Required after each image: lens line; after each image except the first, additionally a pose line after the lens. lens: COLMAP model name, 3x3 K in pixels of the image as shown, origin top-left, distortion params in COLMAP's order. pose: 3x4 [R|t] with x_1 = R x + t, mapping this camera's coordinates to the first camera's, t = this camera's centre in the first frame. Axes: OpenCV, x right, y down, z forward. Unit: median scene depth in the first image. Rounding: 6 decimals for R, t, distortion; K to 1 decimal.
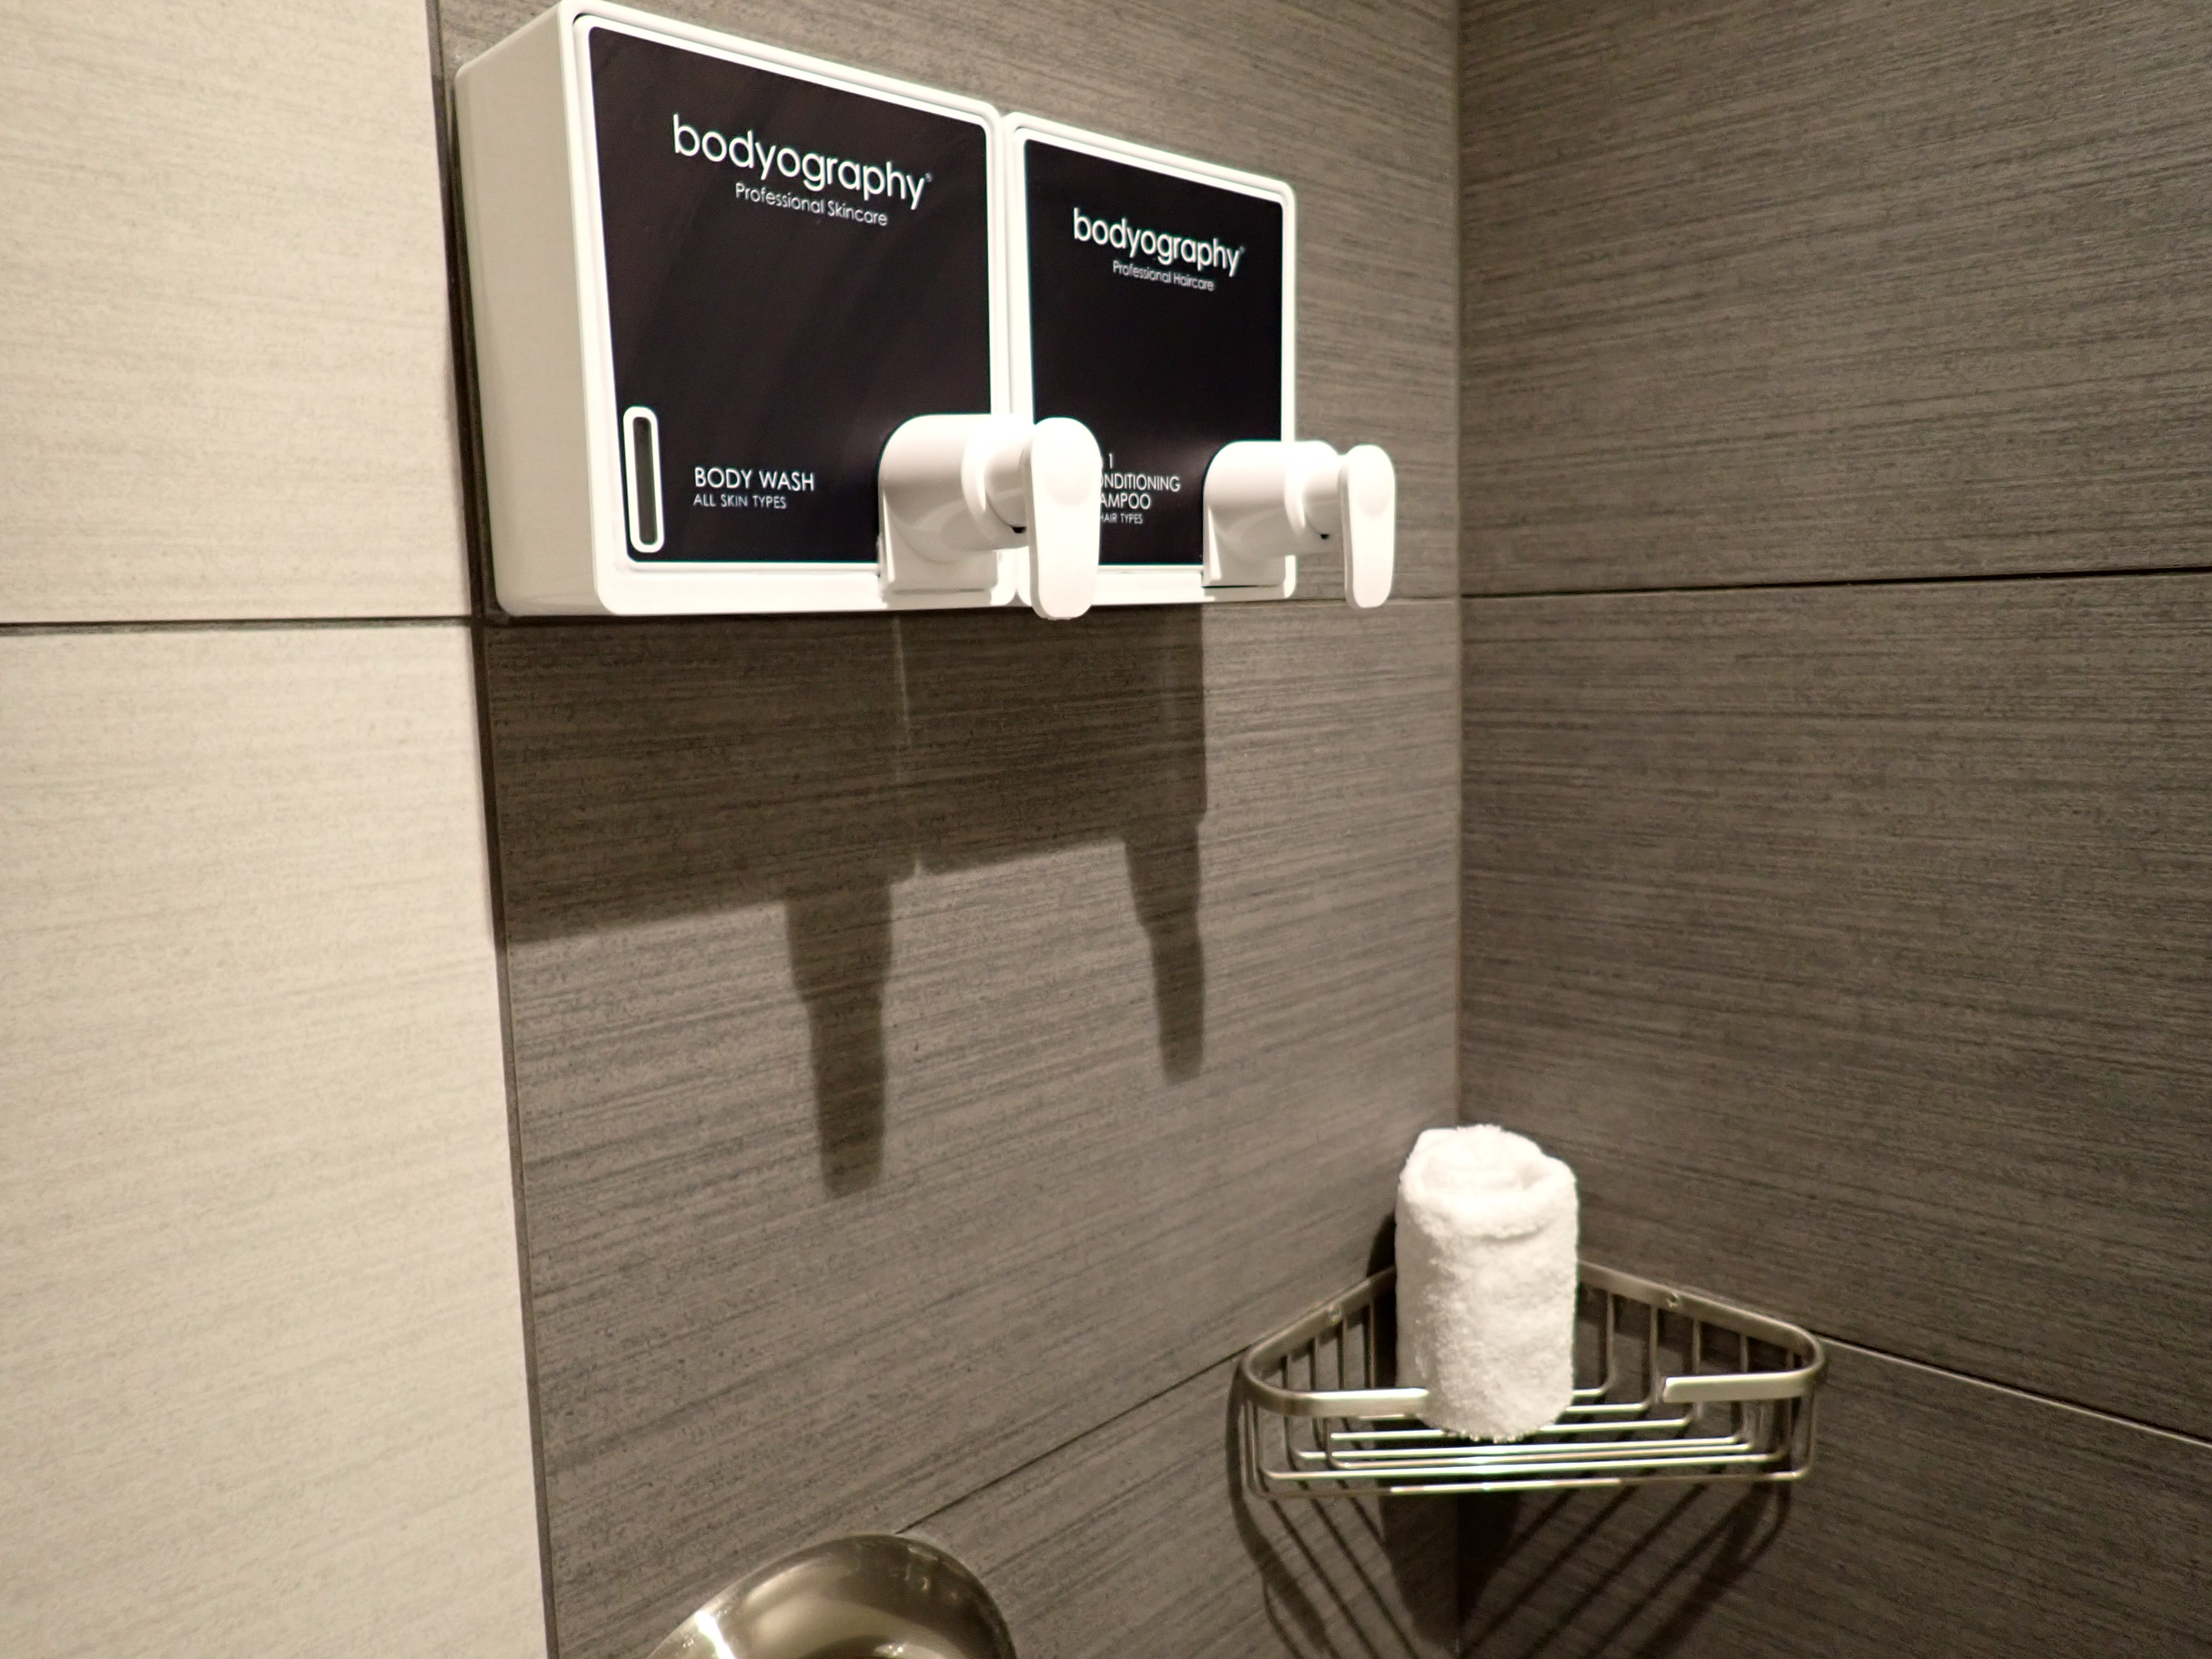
lens RADIAL K [[1633.5, 0, 1108.4], [0, 1633.5, 820.2], [0, 0, 1]] dist [0.002298, -0.006411]
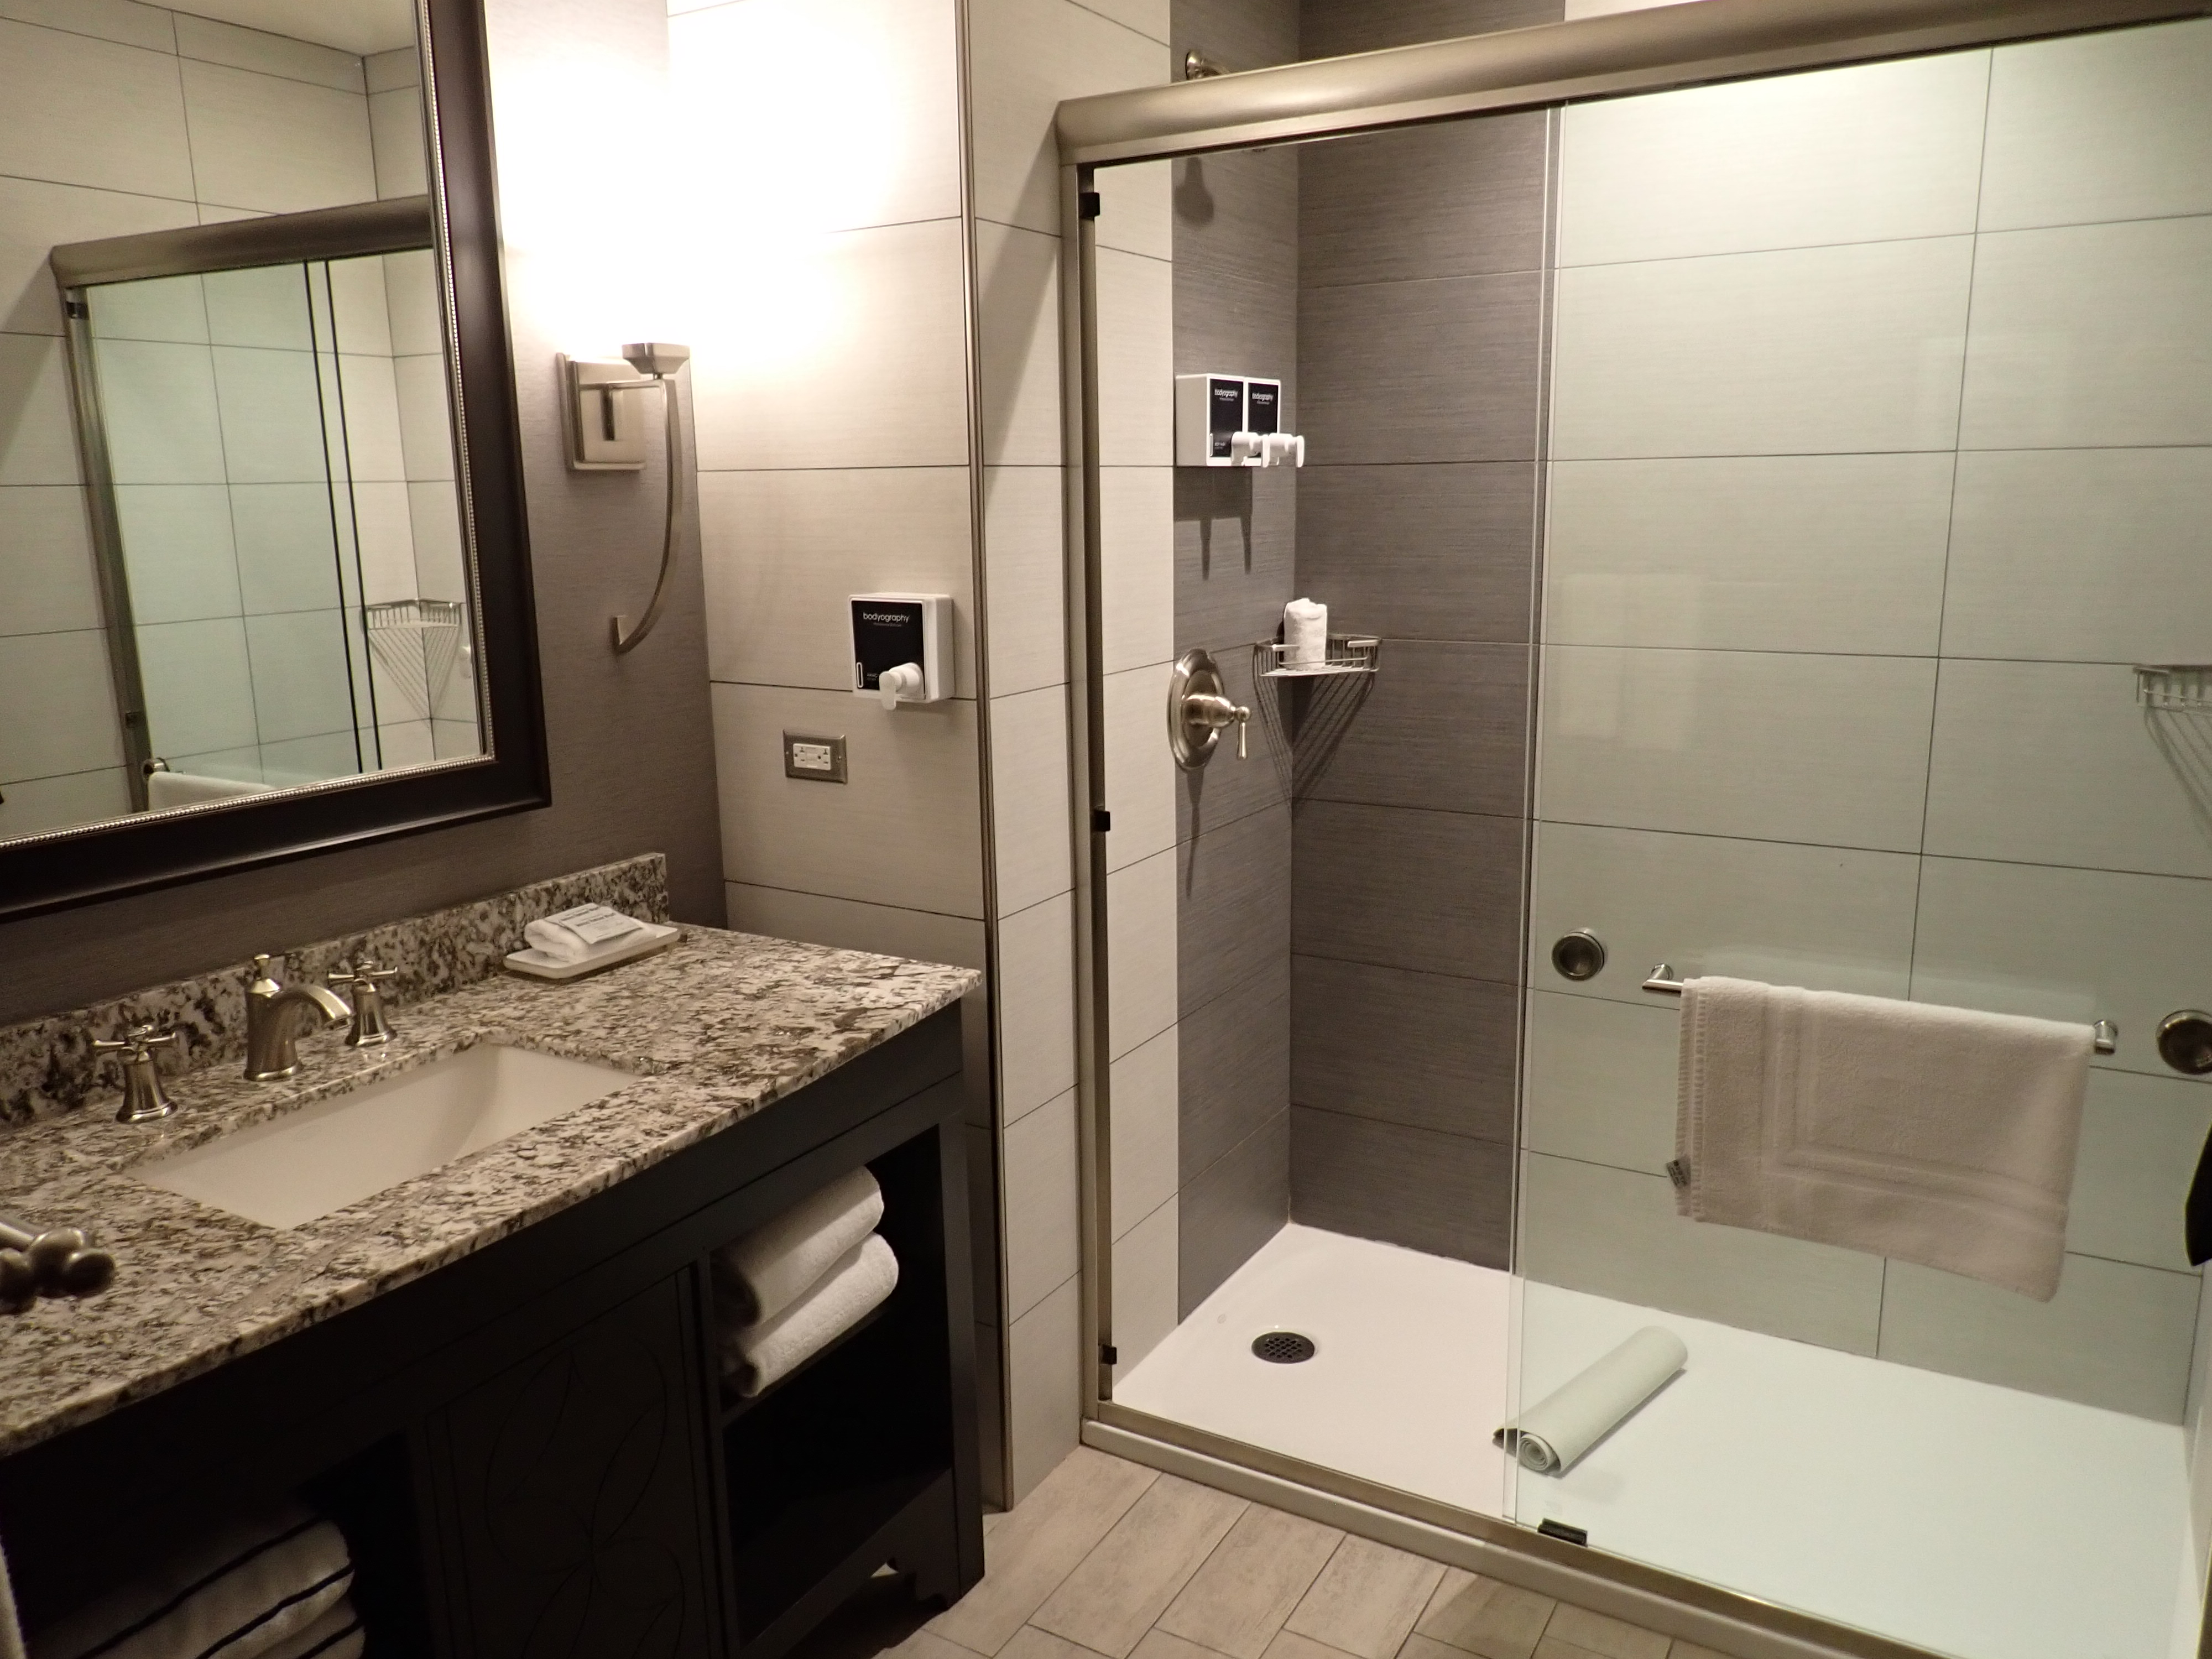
lens RADIAL K [[1633.5, 0, 1102.3], [0, 1633.5, 831.9], [0, 0, 1]] dist [0.002298, -0.006411]
pose [[0.973299, -0.034935, 0.226867, -1.421374], [0.016598, 0.996475, 0.082236, 0.502009], [-0.228940, -0.076274, 0.970448, -3.402868]]
